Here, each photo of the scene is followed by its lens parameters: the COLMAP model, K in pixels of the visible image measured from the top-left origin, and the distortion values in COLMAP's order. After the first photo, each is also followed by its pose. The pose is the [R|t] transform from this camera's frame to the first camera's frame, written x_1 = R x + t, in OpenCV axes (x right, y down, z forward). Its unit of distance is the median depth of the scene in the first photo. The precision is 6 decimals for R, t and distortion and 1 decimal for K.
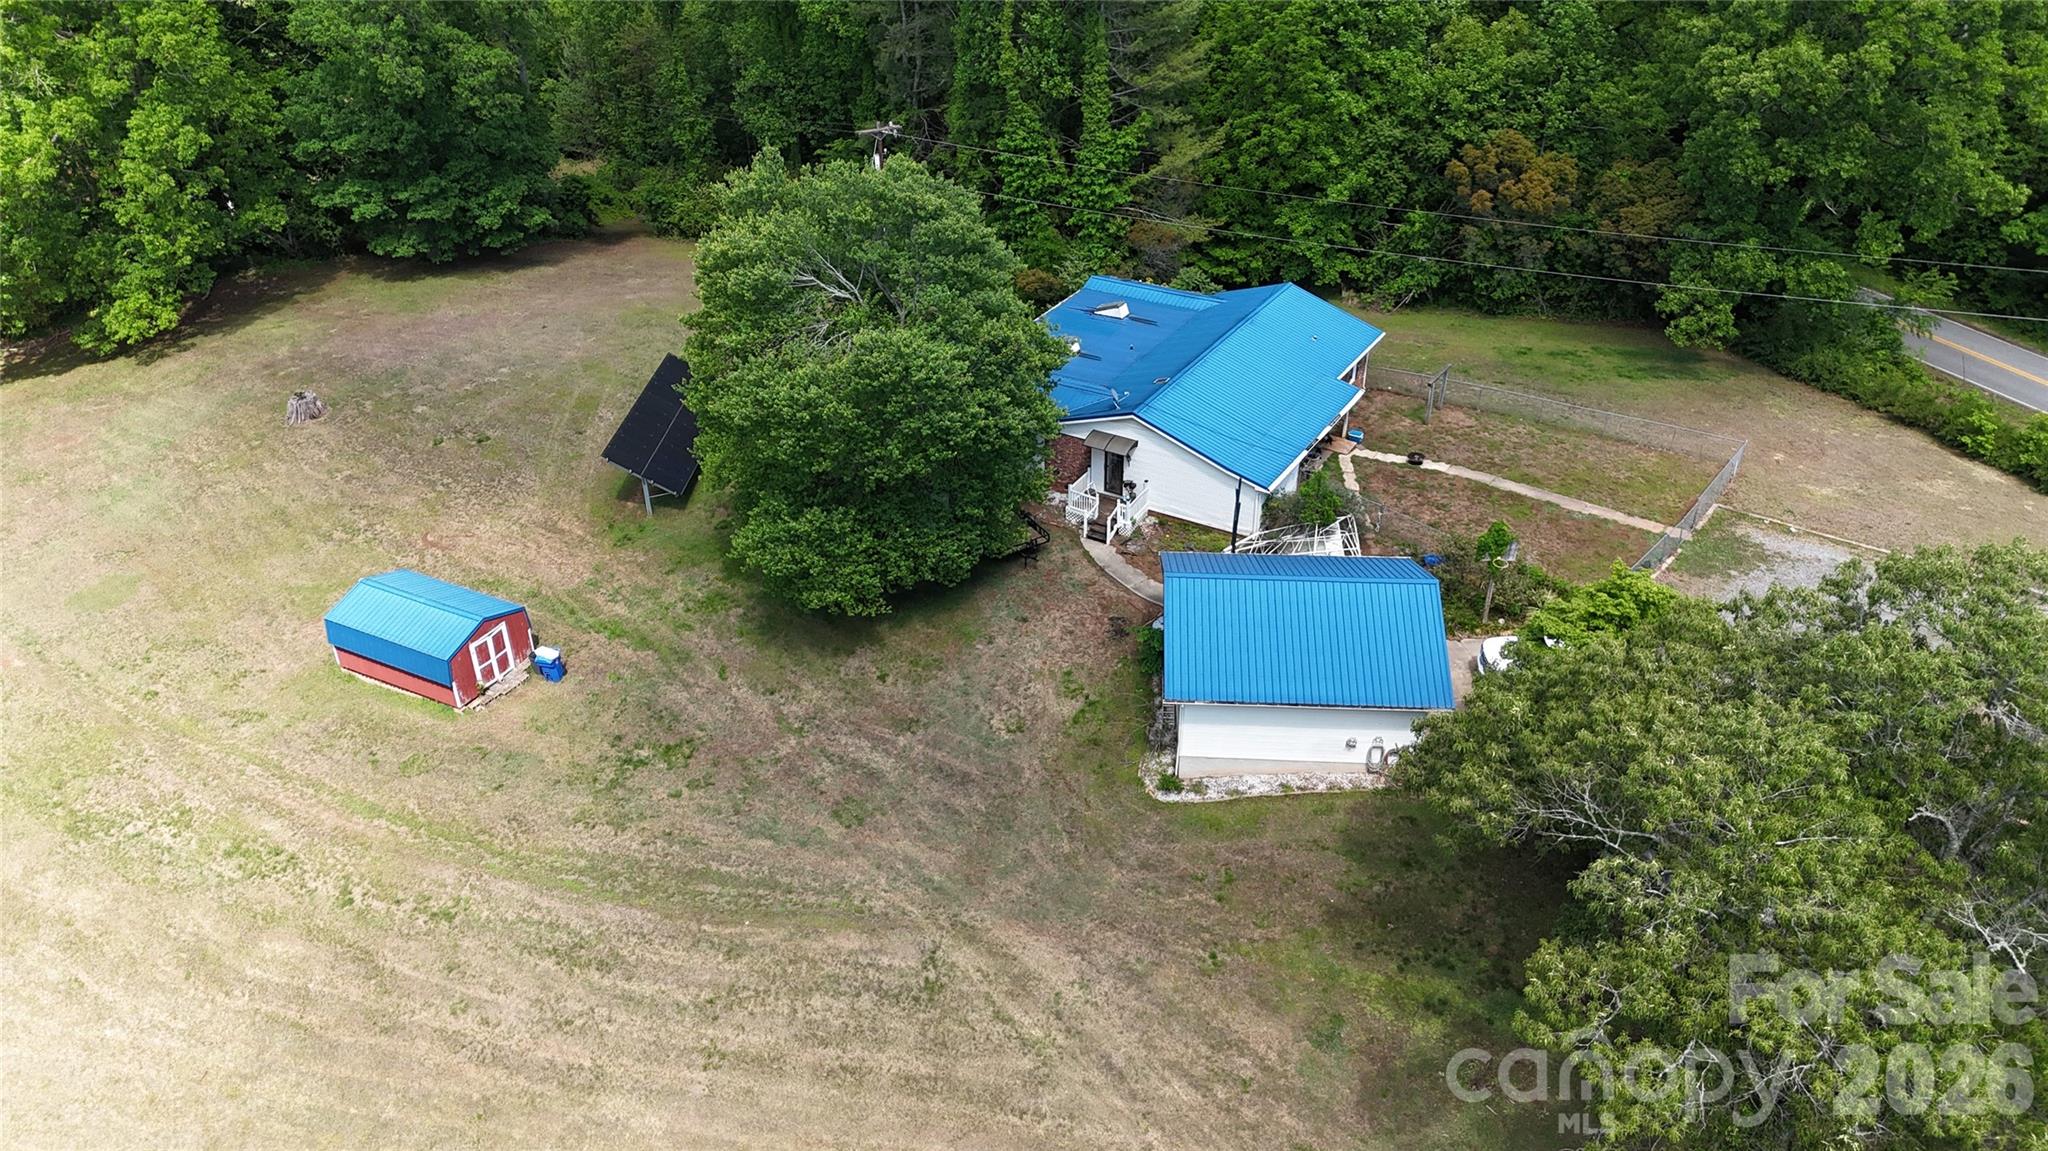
lens RADIAL K [[1493.6, 0, 1024.0], [0, 1493.6, 575.5], [0, 0, 1]] dist [0.080642, -0.085572]
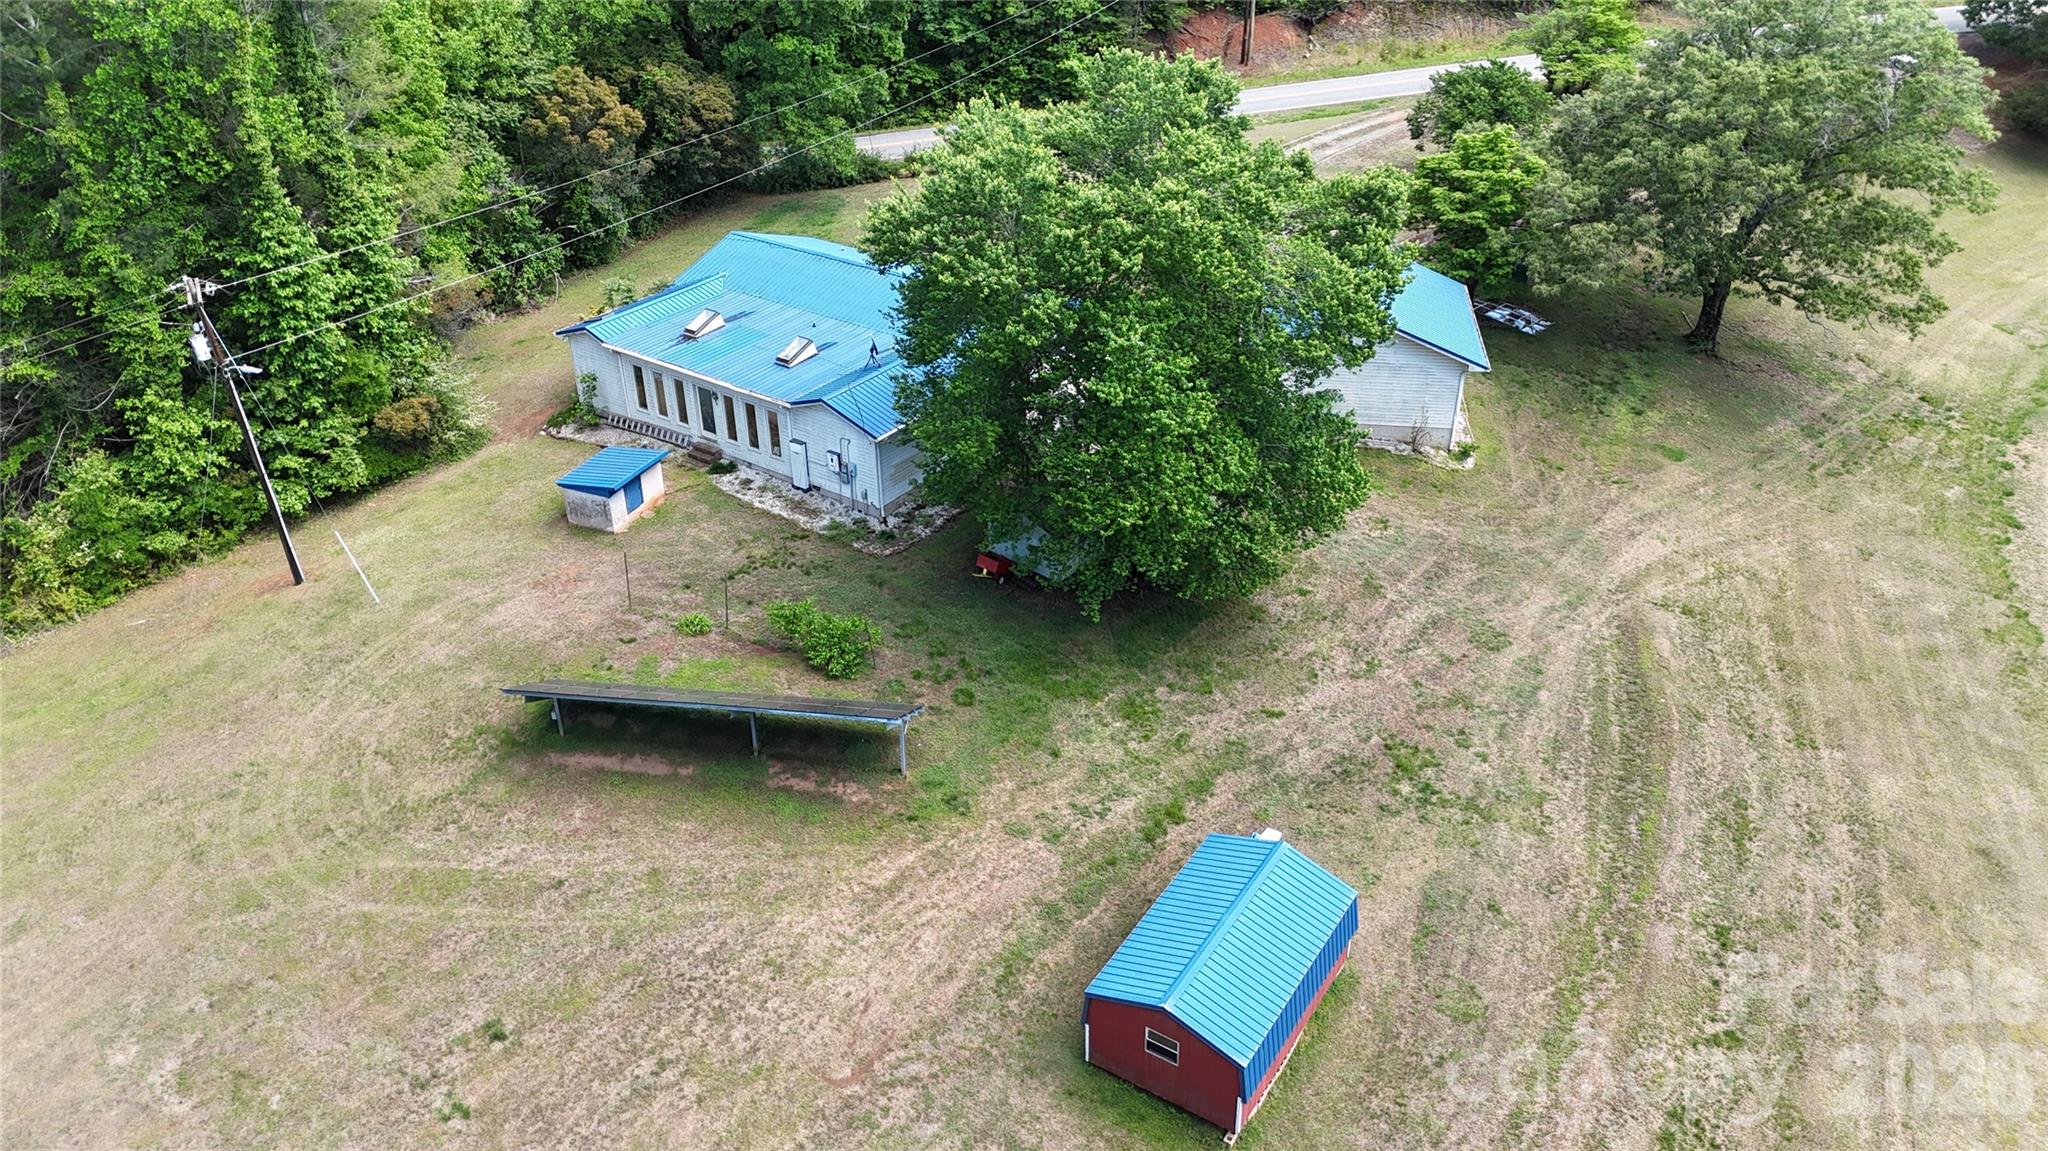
lens RADIAL K [[1493.6, 0, 1024.0], [0, 1493.6, 575.5], [0, 0, 1]] dist [0.080642, -0.085572]
pose [[0.092711, -0.504076, 0.858669, -0.999171], [0.535713, 0.752177, 0.383720, -0.428332], [-0.839295, 0.424425, 0.339775, 0.931214]]
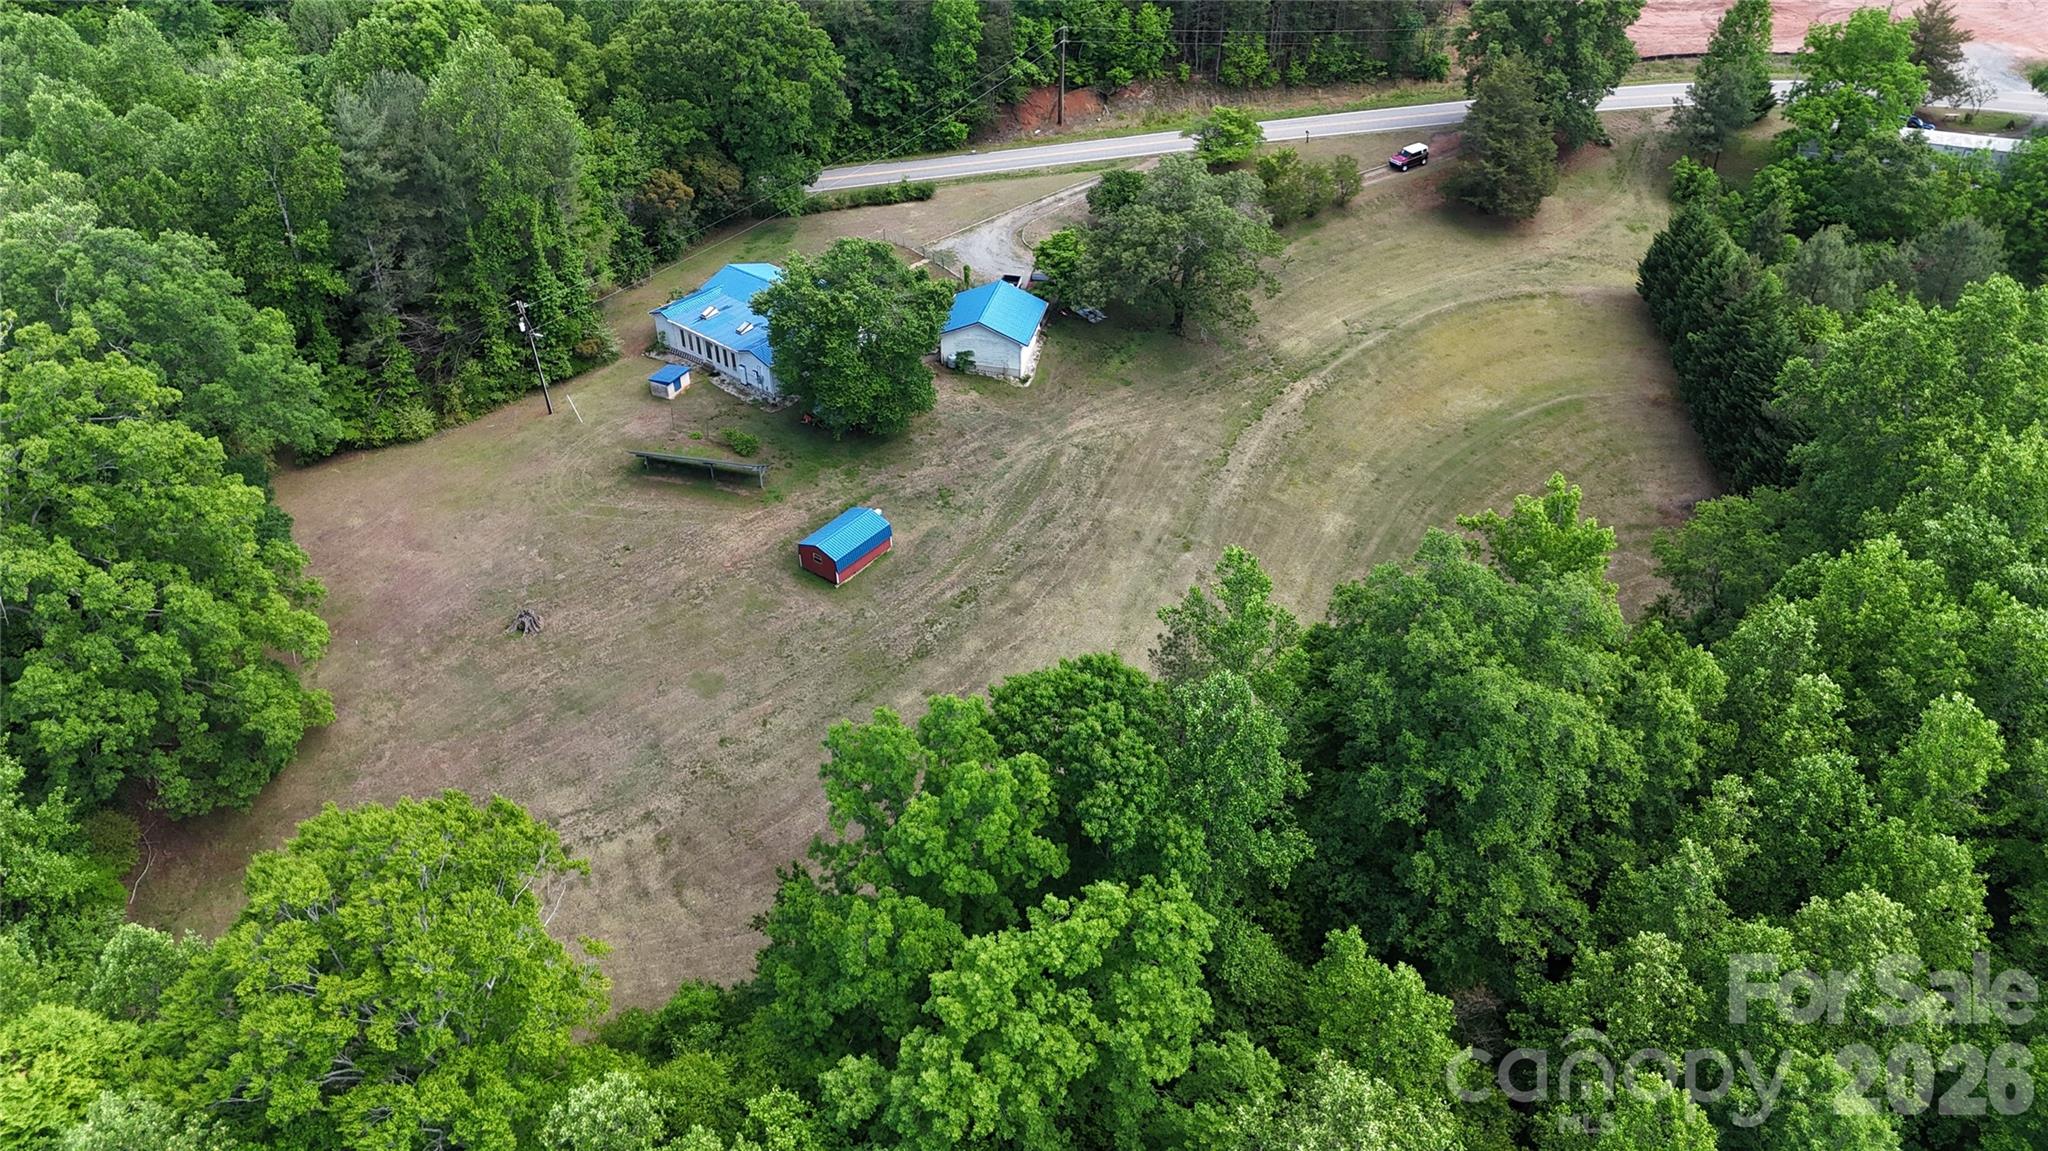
lens RADIAL K [[1493.6, 0, 1024.0], [0, 1493.6, 575.5], [0, 0, 1]] dist [0.080642, -0.085572]
pose [[0.164632, -0.575651, 0.800951, -2.356418], [0.527011, 0.737742, 0.421897, -0.772872], [-0.833760, 0.352652, 0.424831, -0.057031]]
